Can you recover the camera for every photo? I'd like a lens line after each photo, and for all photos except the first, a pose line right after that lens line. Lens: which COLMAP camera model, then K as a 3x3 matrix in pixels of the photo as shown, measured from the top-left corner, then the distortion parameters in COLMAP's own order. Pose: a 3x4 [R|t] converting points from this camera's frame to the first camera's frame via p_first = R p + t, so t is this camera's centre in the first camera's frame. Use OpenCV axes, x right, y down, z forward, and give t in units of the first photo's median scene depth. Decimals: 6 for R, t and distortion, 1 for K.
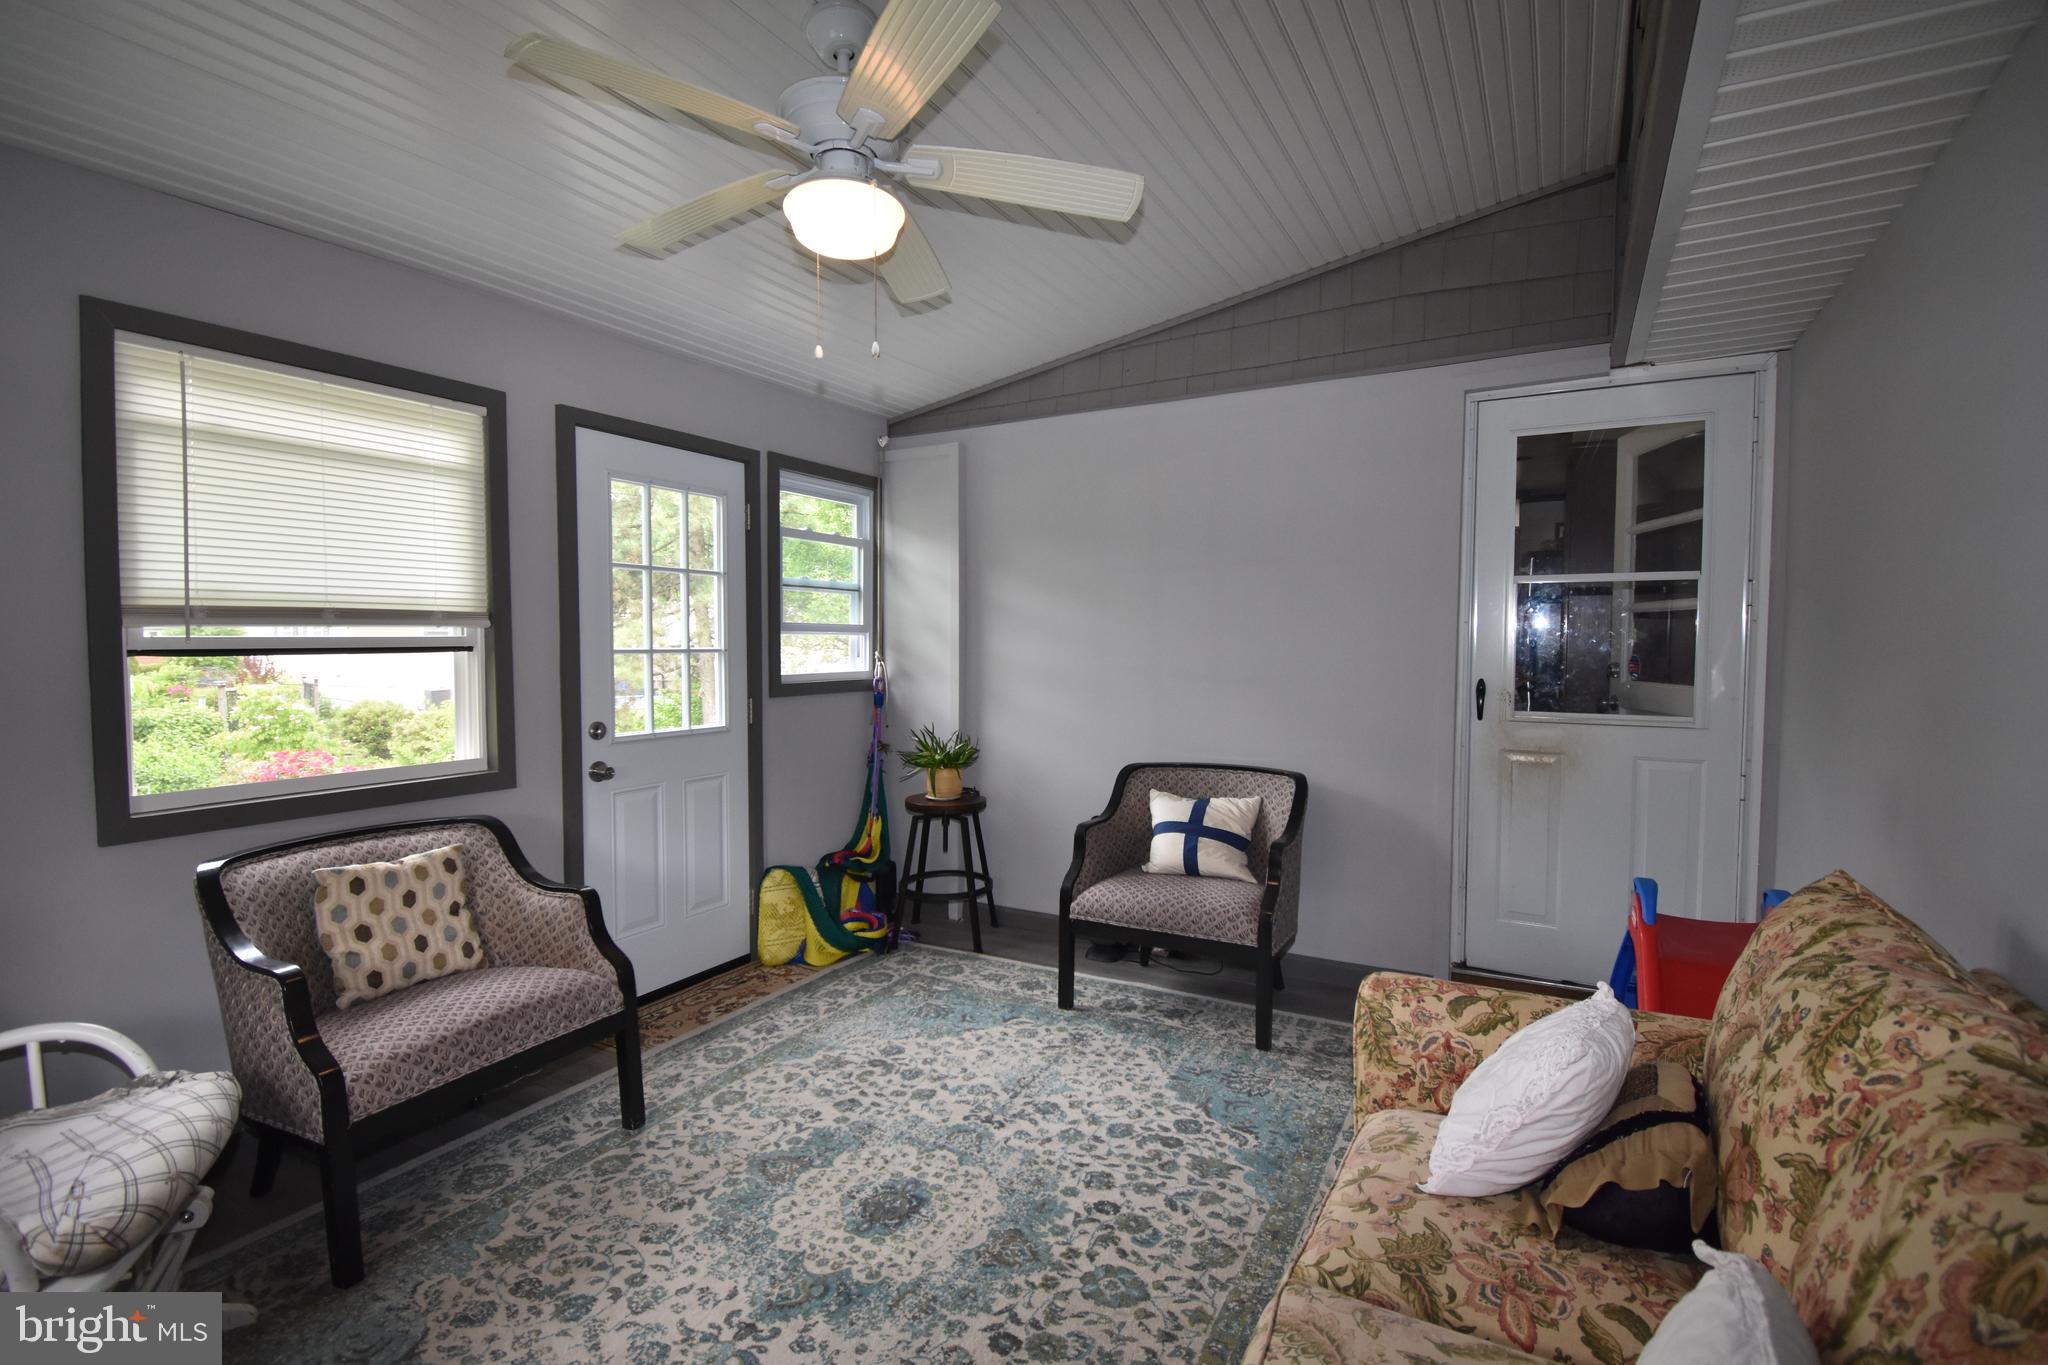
lens RADIAL K [[939.4, 0, 1030.9], [0, 939.4, 675.5], [0, 0, 1]] dist [0.003428, -0.001157]
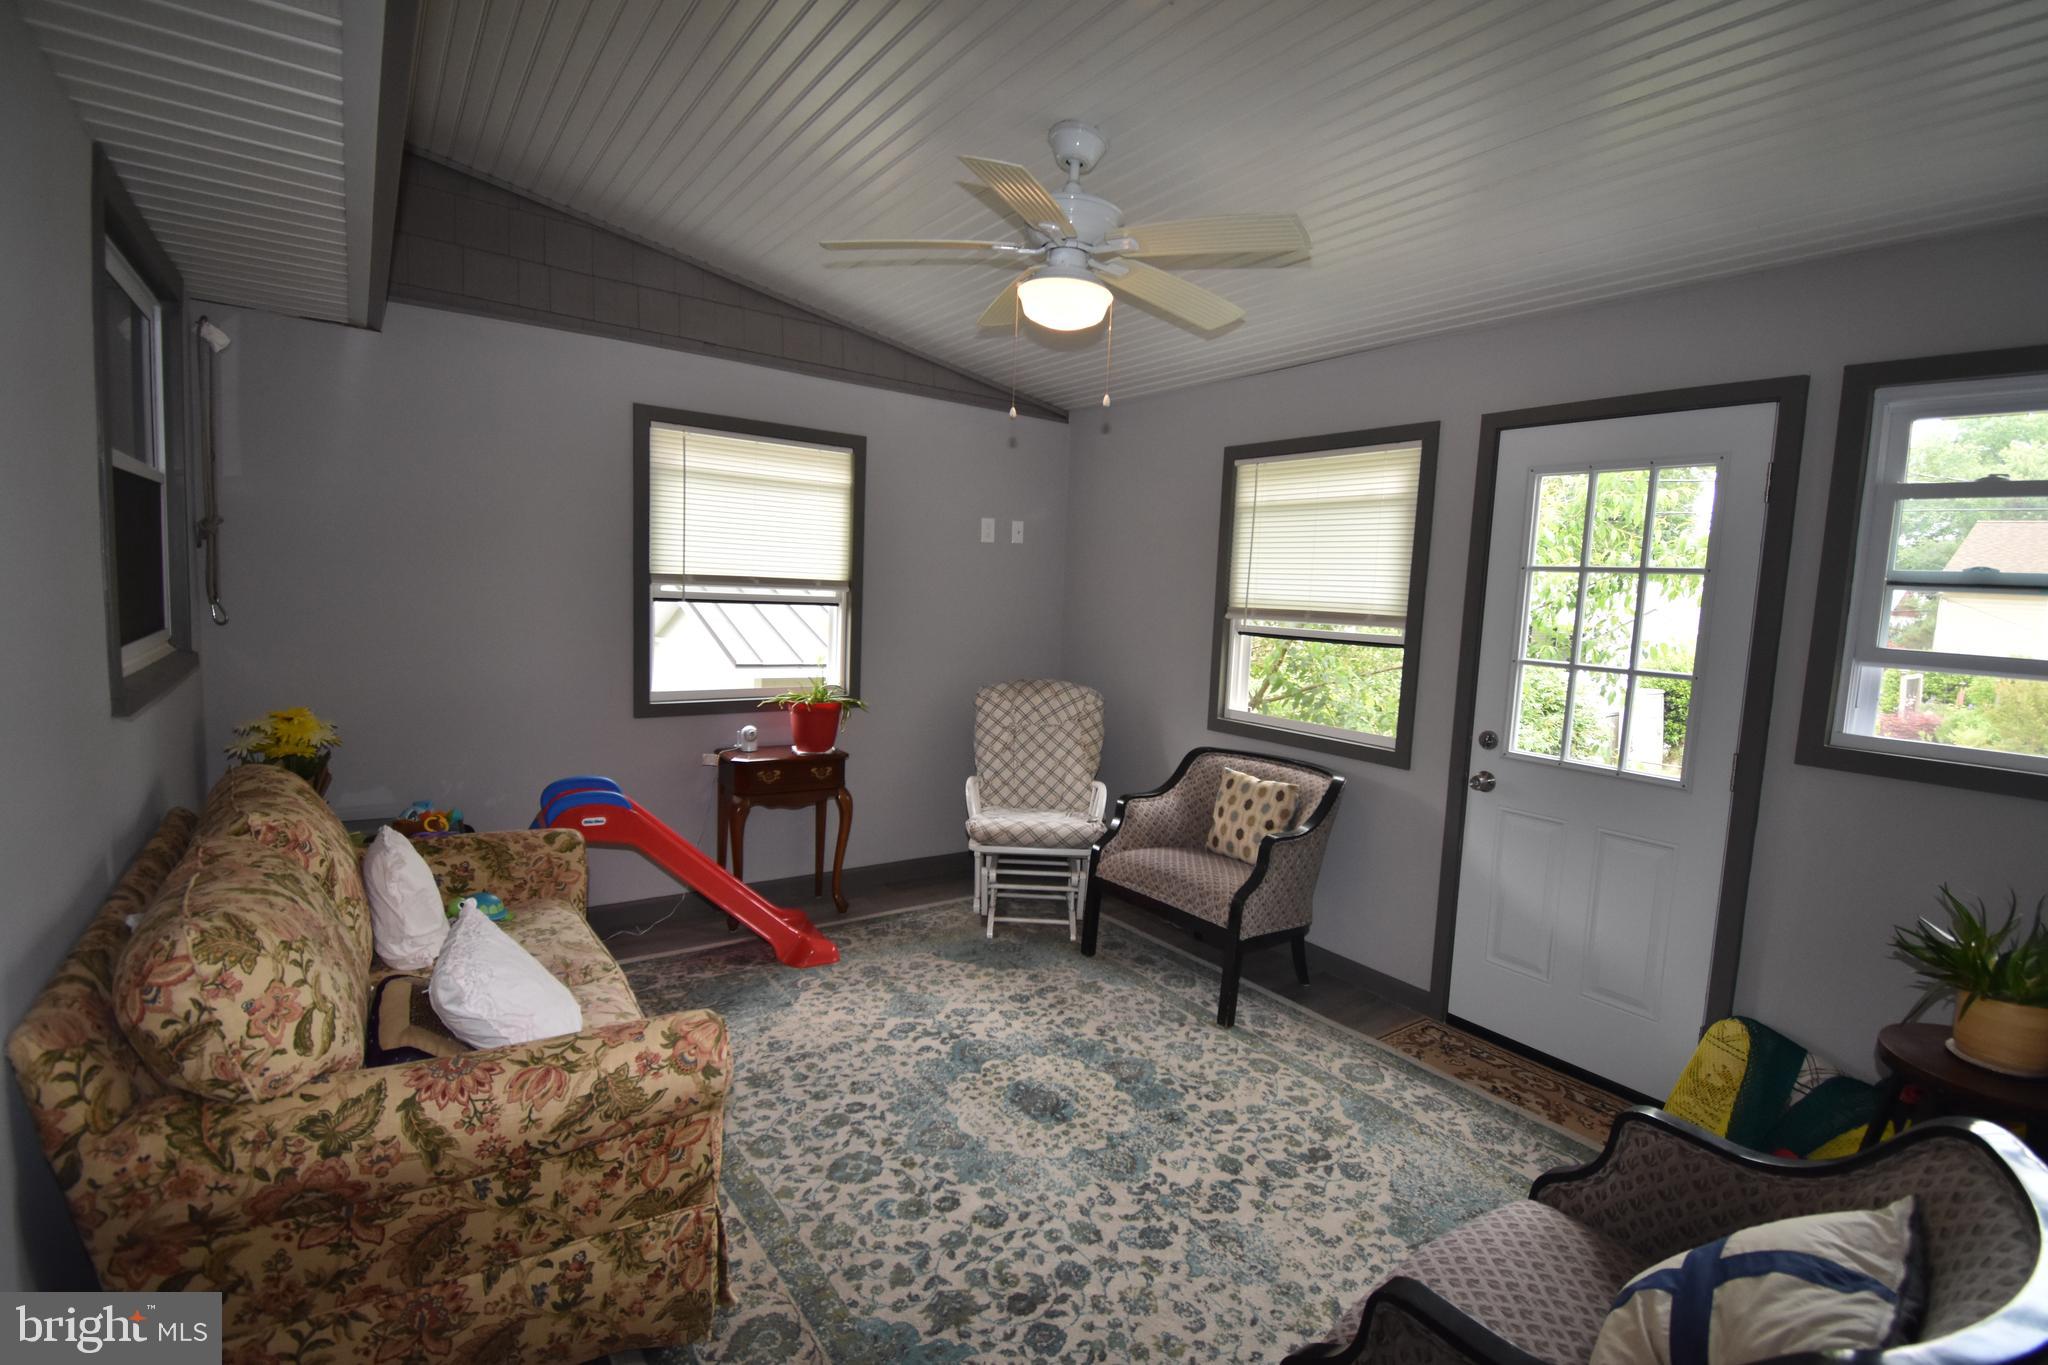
lens RADIAL K [[939.4, 0, 1028.9], [0, 939.4, 679.1], [0, 0, 1]] dist [0.003428, -0.001157]
pose [[-0.425369, 0.074654, -0.901936, 0.765892], [-0.078175, 0.989836, 0.118799, -0.103061], [0.901637, 0.121042, -0.415209, 1.196337]]
